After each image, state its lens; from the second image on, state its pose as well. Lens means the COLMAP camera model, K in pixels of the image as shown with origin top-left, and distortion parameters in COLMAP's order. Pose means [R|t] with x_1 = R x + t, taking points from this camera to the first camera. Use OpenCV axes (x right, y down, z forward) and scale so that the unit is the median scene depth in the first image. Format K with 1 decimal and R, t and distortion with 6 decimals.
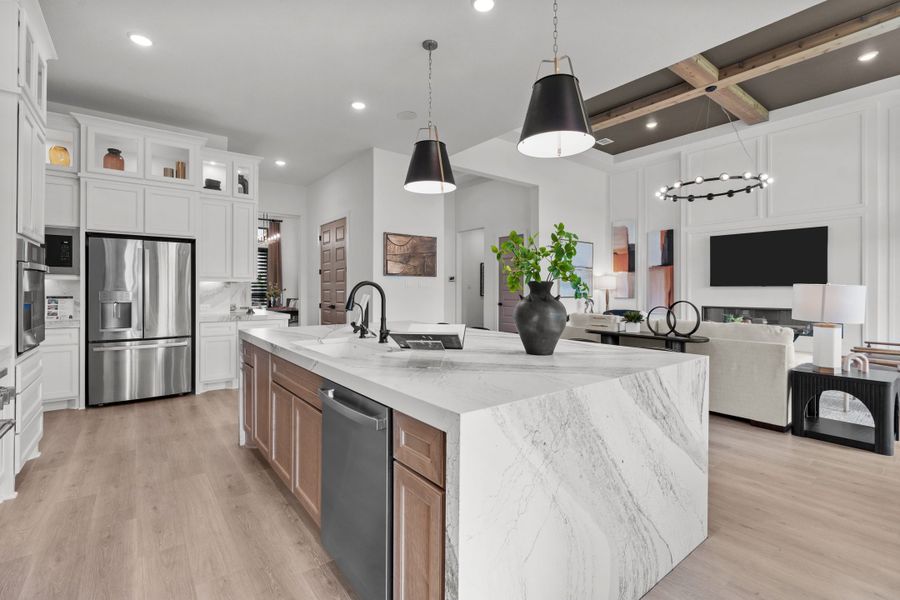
lens RADIAL K [[410.0, 0, 448.3], [0, 410.0, 289.1], [0, 0, 1]] dist [-0.005215, 0.001095]
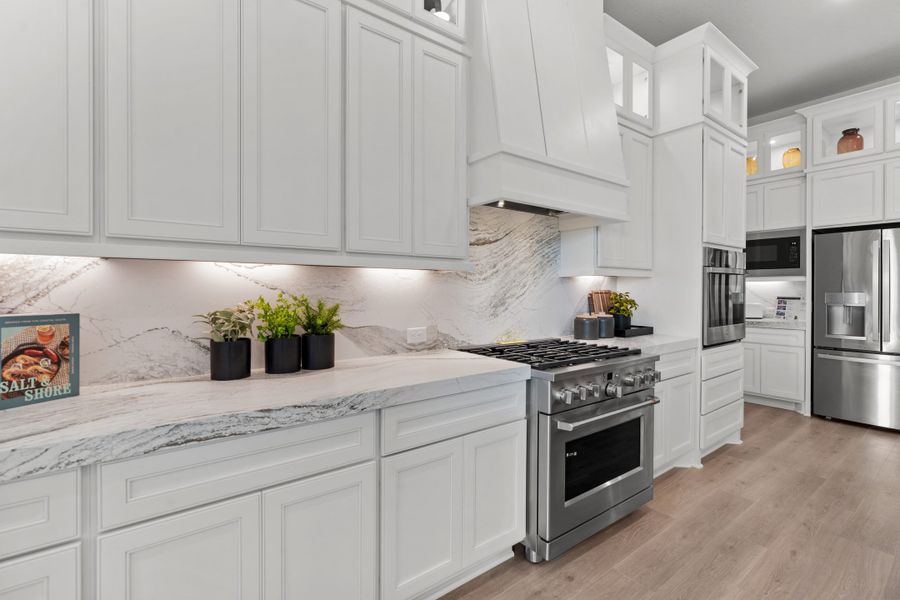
lens RADIAL K [[406.7, 0, 443.4], [0, 406.7, 292.3], [0, 0, 1]] dist [-0.004757, 0.000227]
pose [[-0.017101, 0.002261, -0.999851, 0.064784], [0.002352, 0.999995, 0.002221, 0.000785], [0.999851, -0.002313, -0.017107, 0.163900]]
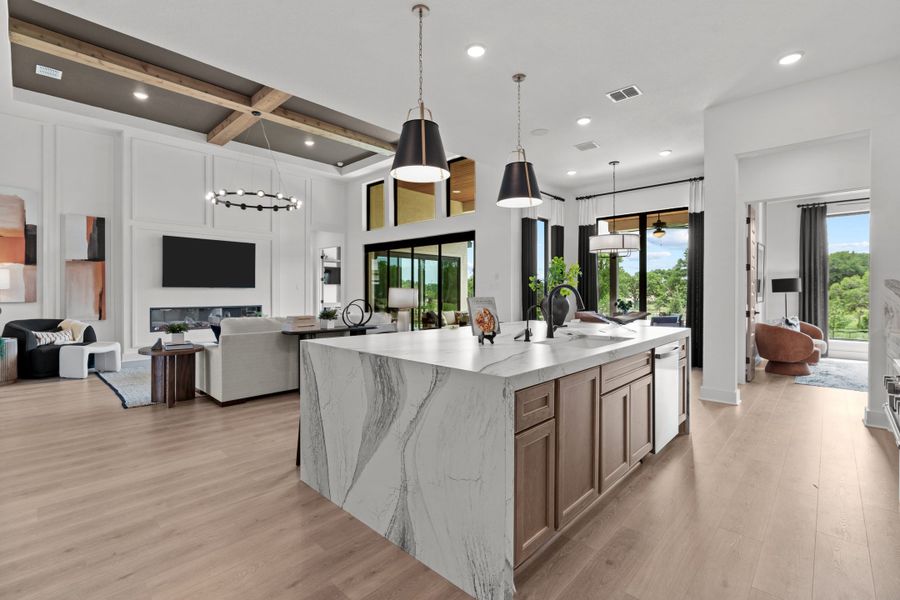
lens RADIAL K [[406.7, 0, 443.4], [0, 406.7, 292.3], [0, 0, 1]] dist [-0.004757, 0.000227]
pose [[-0.144062, -0.004580, 0.989558, -0.759022], [-0.002496, 0.999988, 0.004265, 0.000648], [-0.989565, -0.001855, -0.144072, 0.894714]]
